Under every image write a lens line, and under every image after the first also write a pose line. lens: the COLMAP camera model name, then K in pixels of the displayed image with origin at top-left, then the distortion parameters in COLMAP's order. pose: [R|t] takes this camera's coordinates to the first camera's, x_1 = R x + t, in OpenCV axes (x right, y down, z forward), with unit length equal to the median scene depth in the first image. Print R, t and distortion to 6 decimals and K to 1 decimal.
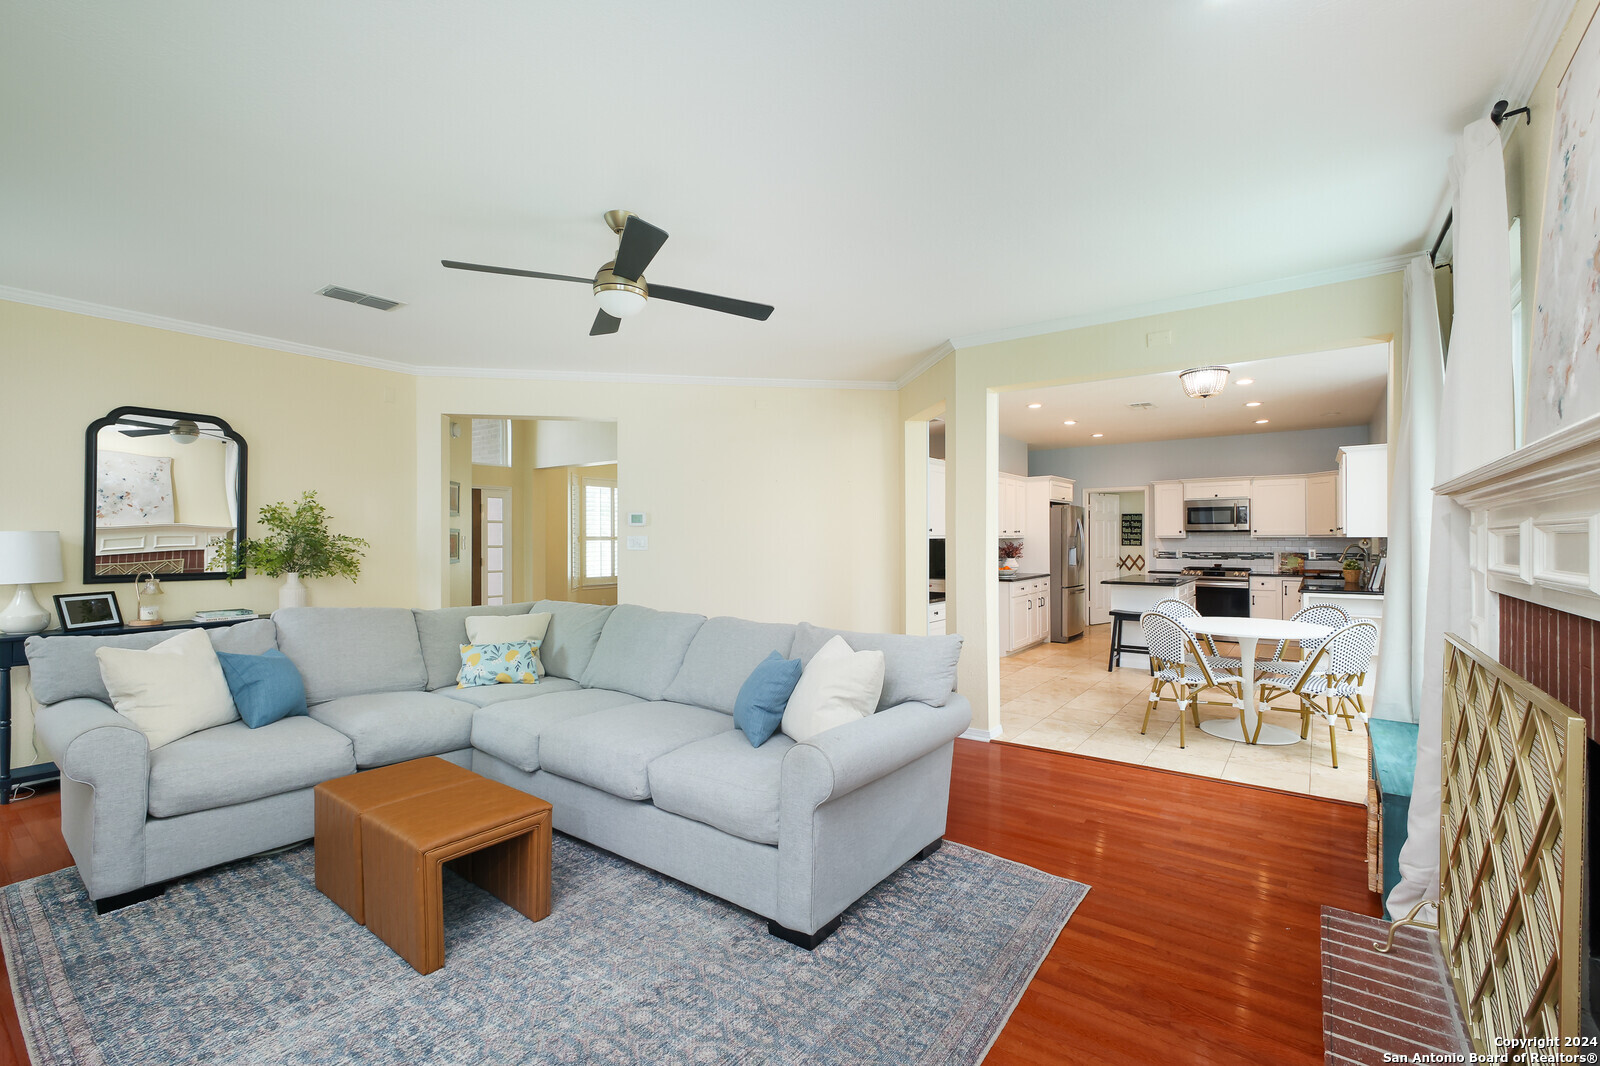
lens RADIAL K [[692.0, 0, 816.8], [0, 692.0, 542.1], [0, 0, 1]] dist [-0.008997, 0.000033]
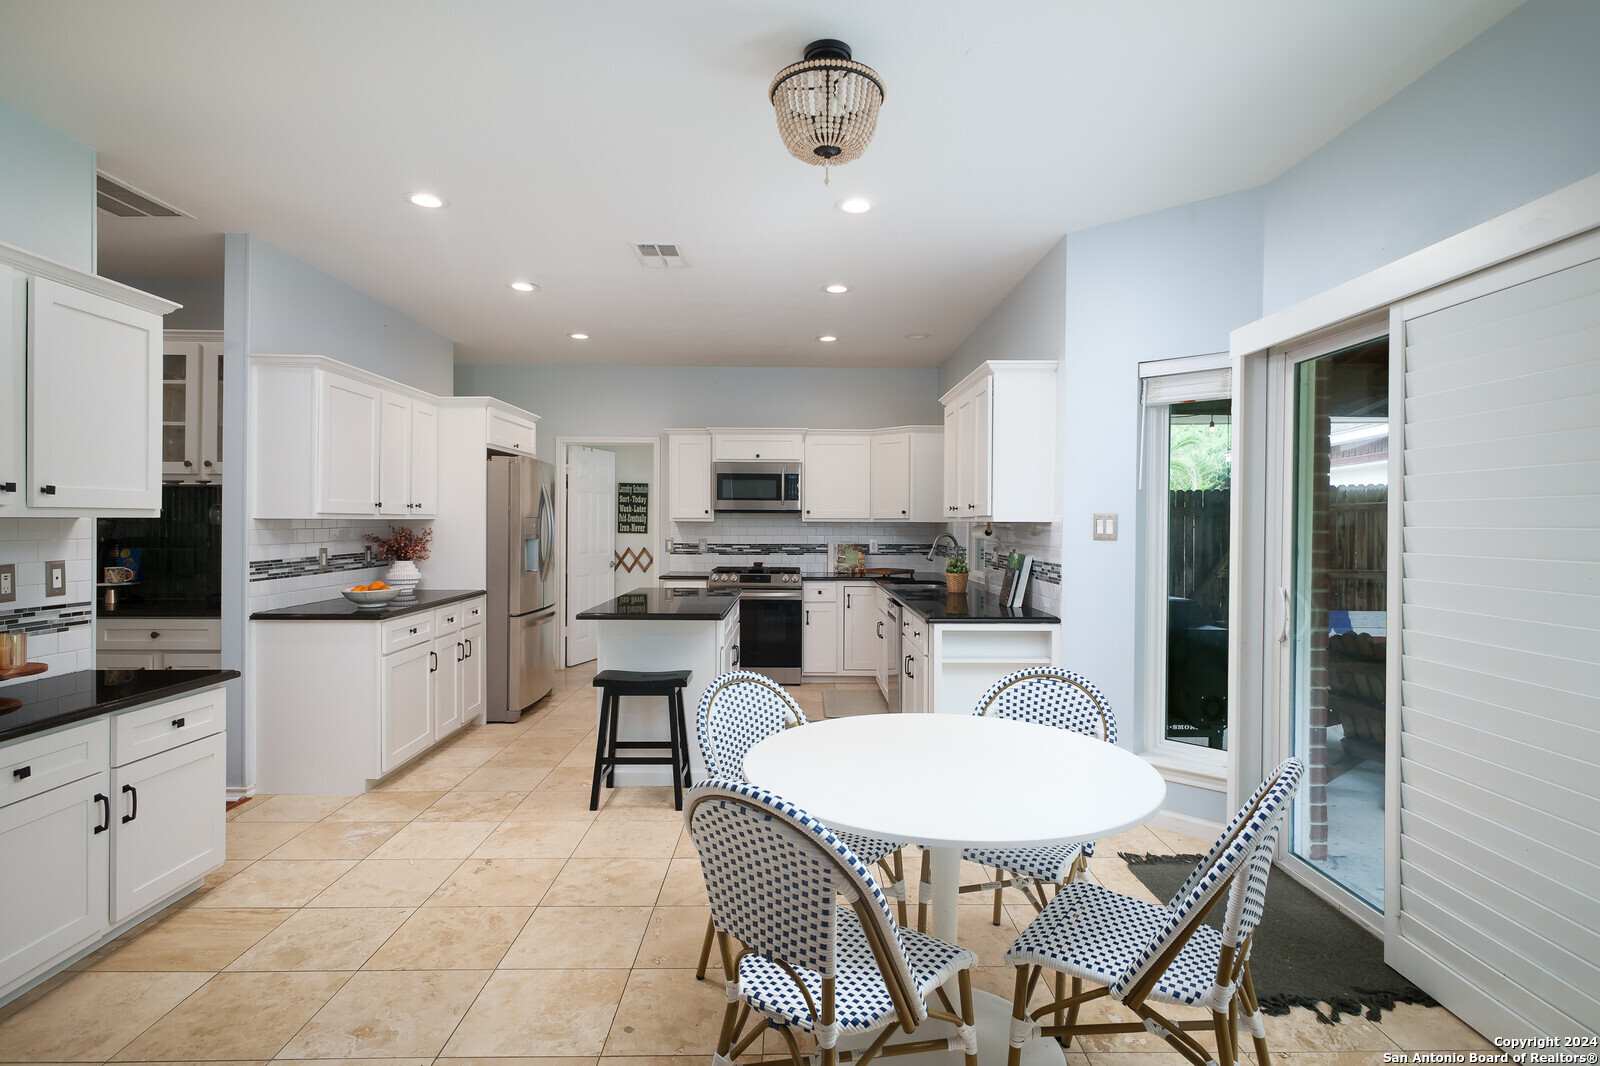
lens RADIAL K [[821.1, 0, 801.7], [0, 821.1, 526.1], [0, 0, 1]] dist [0.001233, 0.000234]
pose [[0.804064, 0.003476, 0.594532, 0.160784], [-0.003500, 0.999993, -0.001113, -0.001478], [-0.594532, -0.001186, 0.804071, 0.366248]]
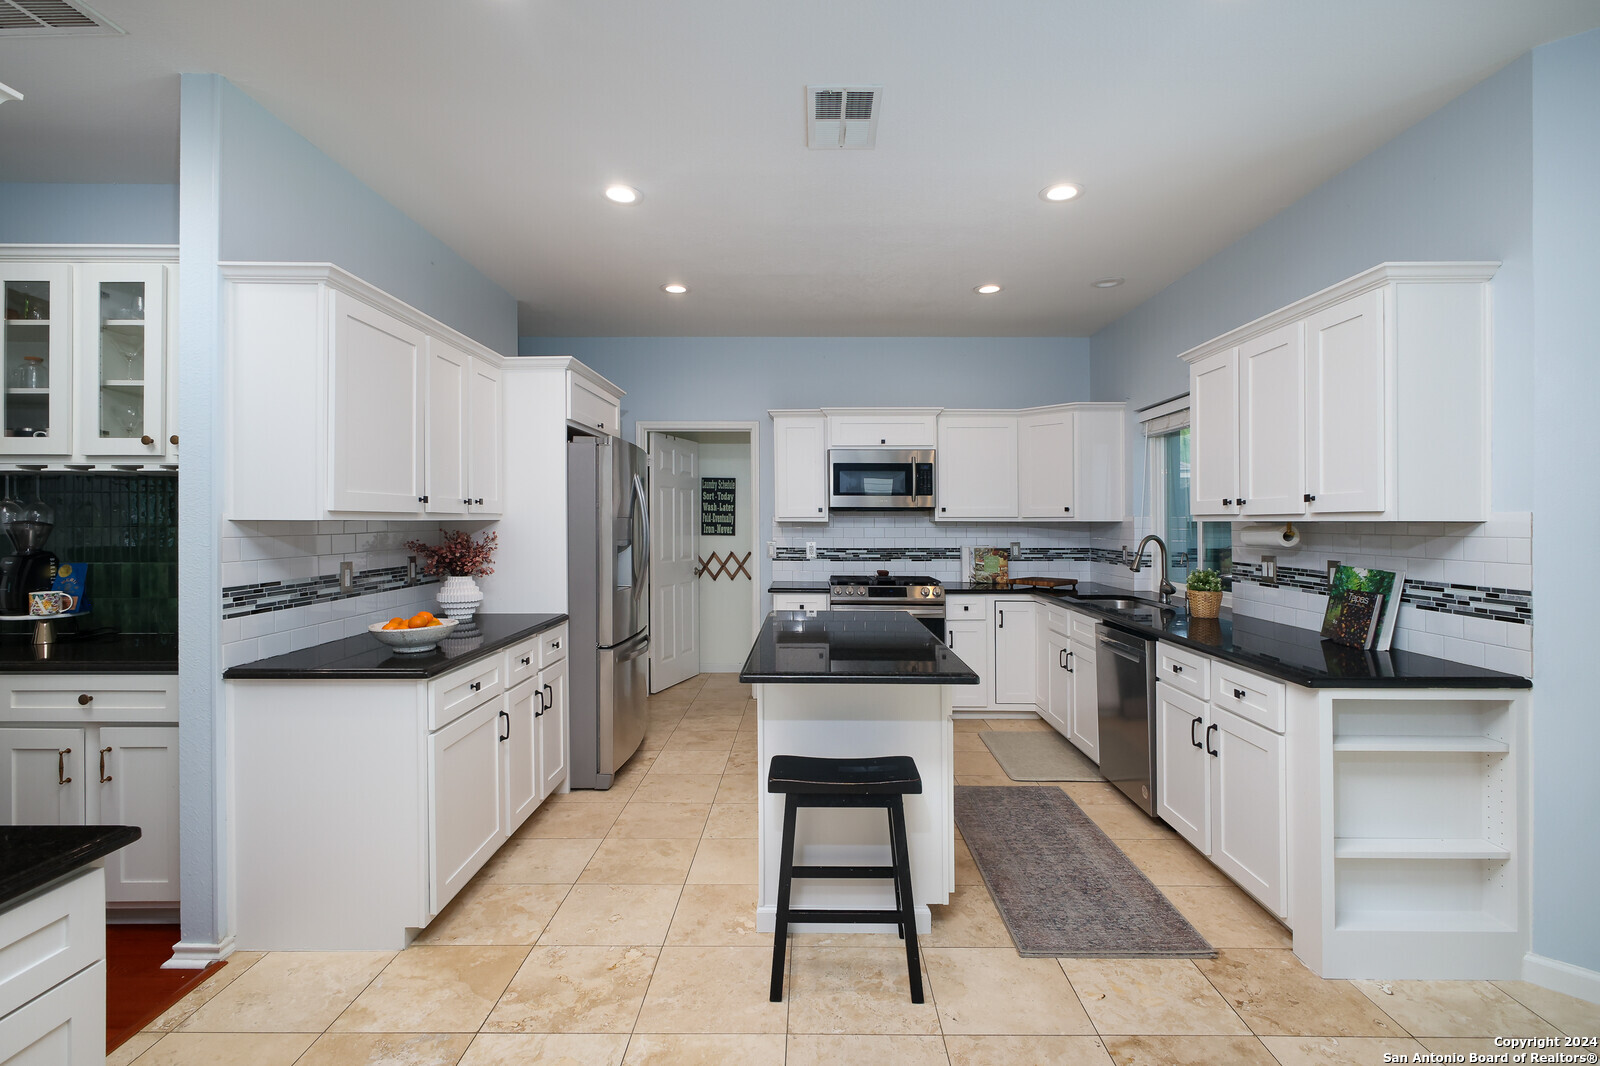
lens RADIAL K [[756.0, 0, 800.0], [0, 756.0, 533.0], [0, 0, 1]] dist [-0.001450, 0.000151]
pose [[0.818612, -0.005436, 0.574321, 0.198110], [0.000115, 0.999957, 0.009300, -0.002928], [-0.574346, -0.007547, 0.818578, 0.572064]]
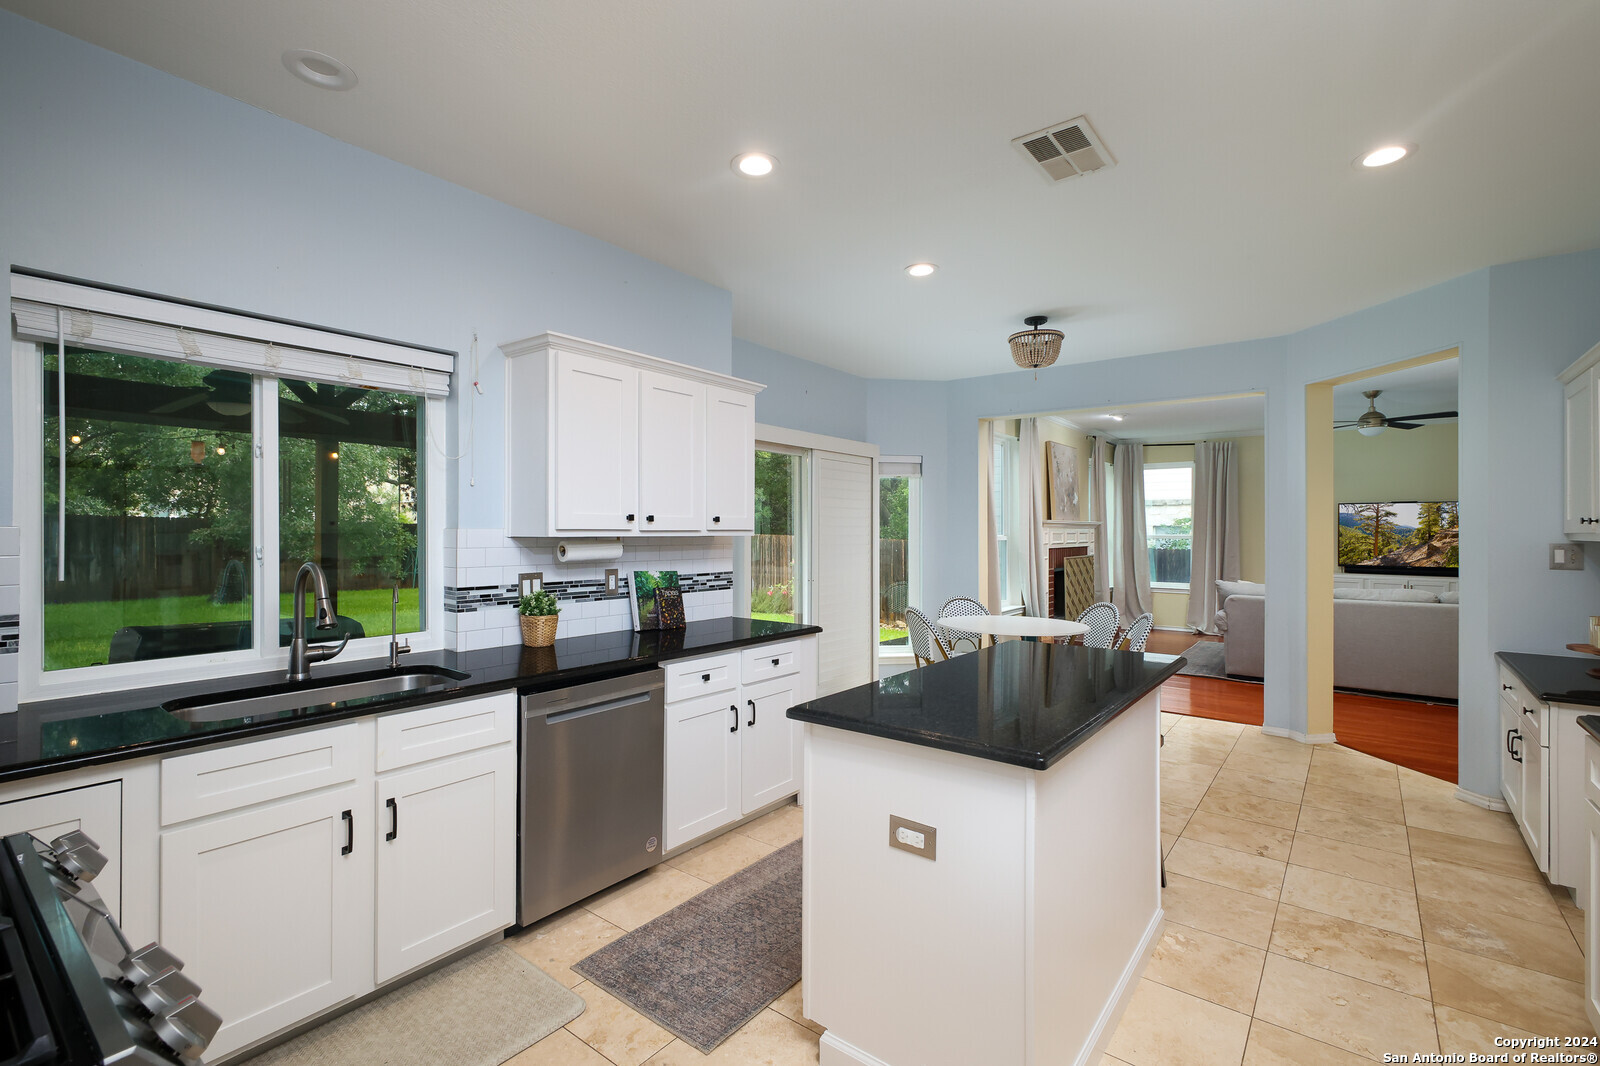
lens RADIAL K [[715.1, 0, 805.3], [0, 715.1, 527.4], [0, 0, 1]] dist [0.011505, 0.000172]
pose [[-0.999478, -0.003237, 0.032152, 0.469106], [-0.003096, 0.999985, 0.004430, -0.011526], [-0.032166, 0.004328, -0.999473, 1.080287]]
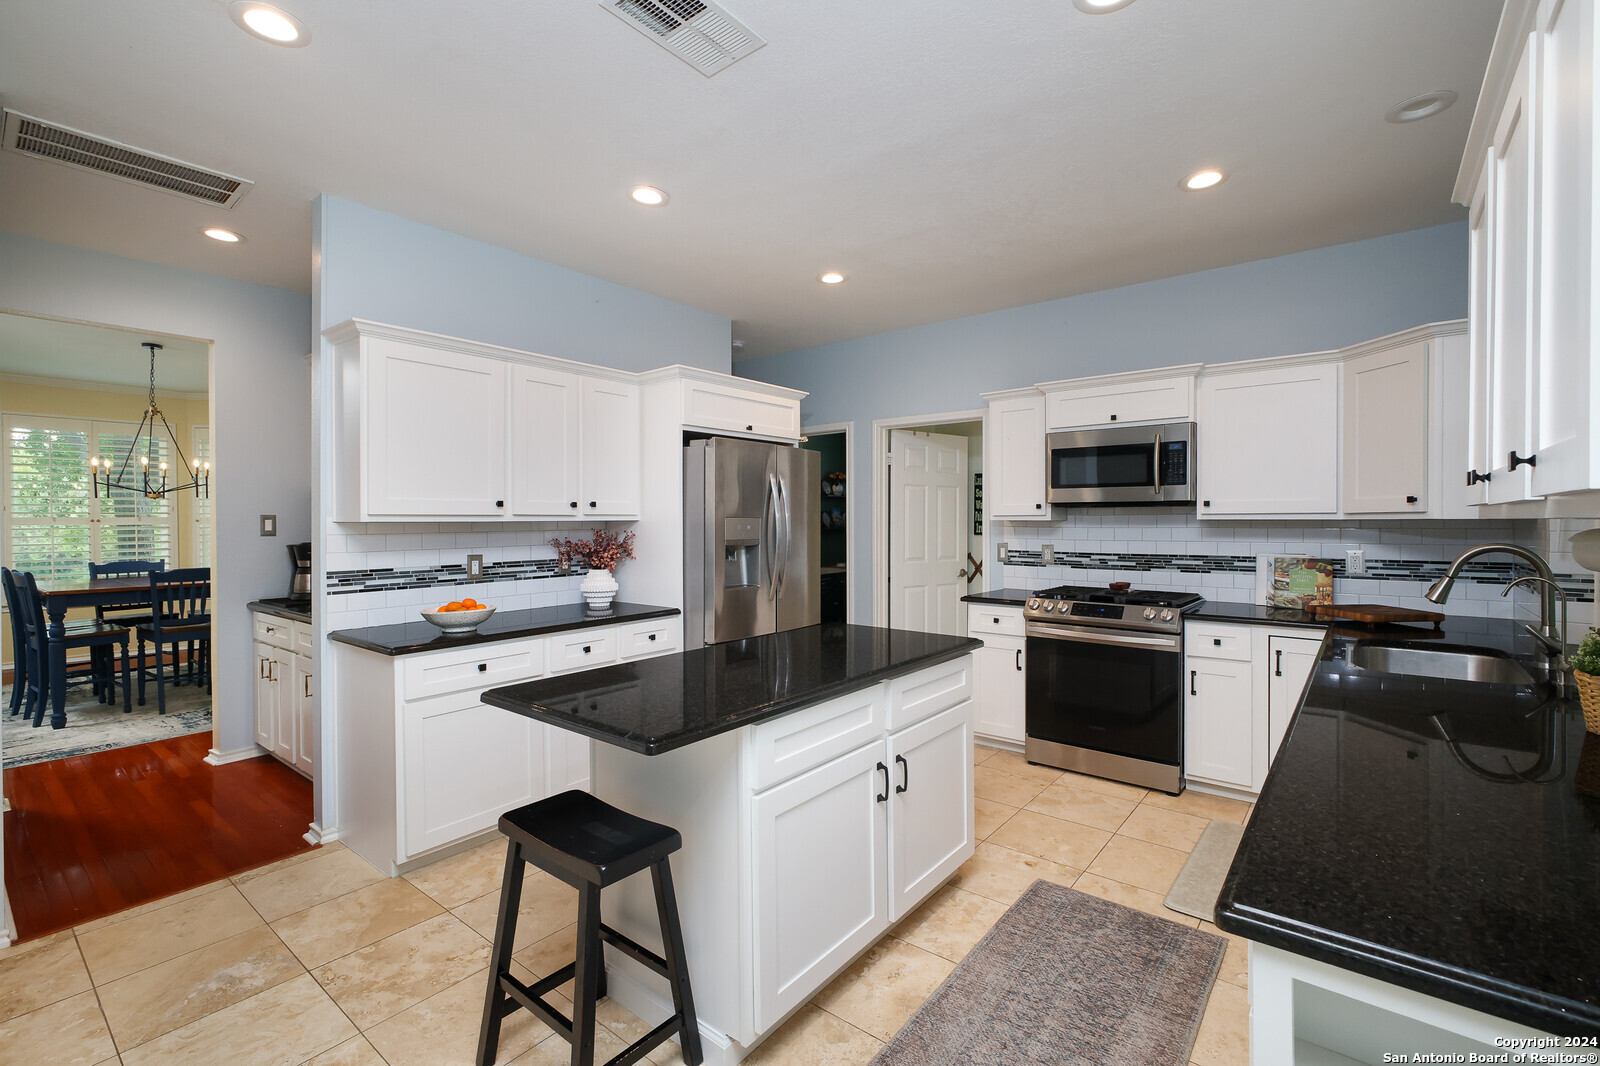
lens RADIAL K [[699.0, 0, 805.9], [0, 699.0, 535.7], [0, 0, 1]] dist [0.000926, 0.000121]
pose [[0.998959, 0.000931, -0.045597, 0.420587], [-0.000179, 0.999864, 0.016494, -0.003911], [0.045606, -0.016468, 0.998824, 0.582701]]
